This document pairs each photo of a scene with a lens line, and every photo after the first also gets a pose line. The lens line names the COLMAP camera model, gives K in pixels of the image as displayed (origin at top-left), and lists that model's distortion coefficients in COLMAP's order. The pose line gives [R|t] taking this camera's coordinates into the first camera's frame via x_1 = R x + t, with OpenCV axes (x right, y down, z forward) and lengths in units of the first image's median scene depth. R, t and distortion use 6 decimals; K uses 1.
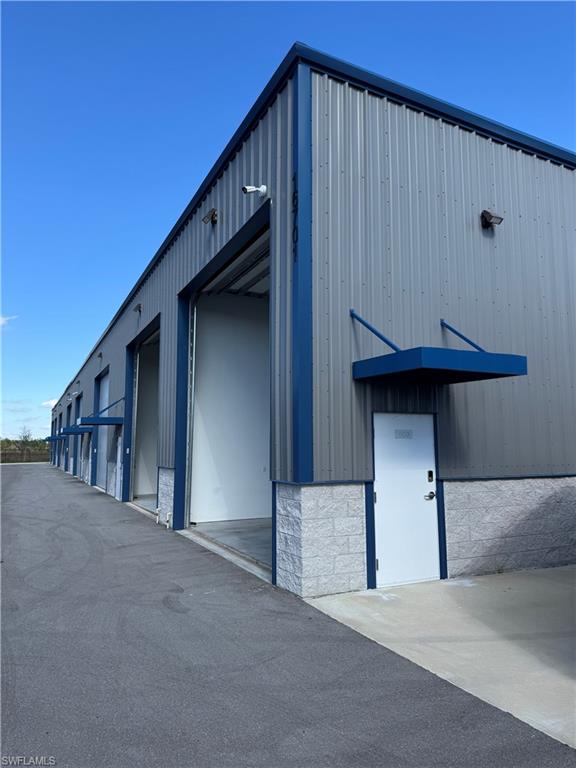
lens RADIAL K [[525.2, 0, 288.0], [0, 525.2, 384.0], [0, 0, 1]] dist [0.098021, -0.123963]
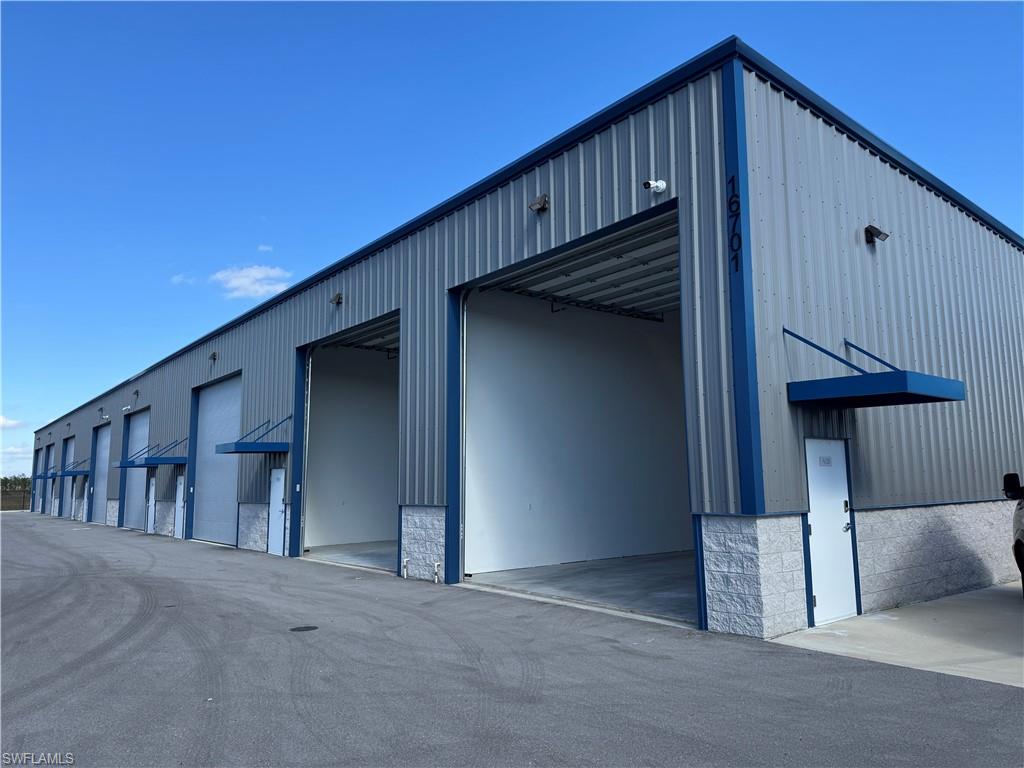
lens RADIAL K [[700.3, 0, 512.0], [0, 700.3, 384.0], [0, 0, 1]] dist [0.098021, -0.123963]
pose [[0.973857, 0.020973, 0.226190, -0.605000], [-0.016132, 0.999600, -0.023230, -0.003164], [-0.226587, 0.018973, 0.973806, -0.096925]]
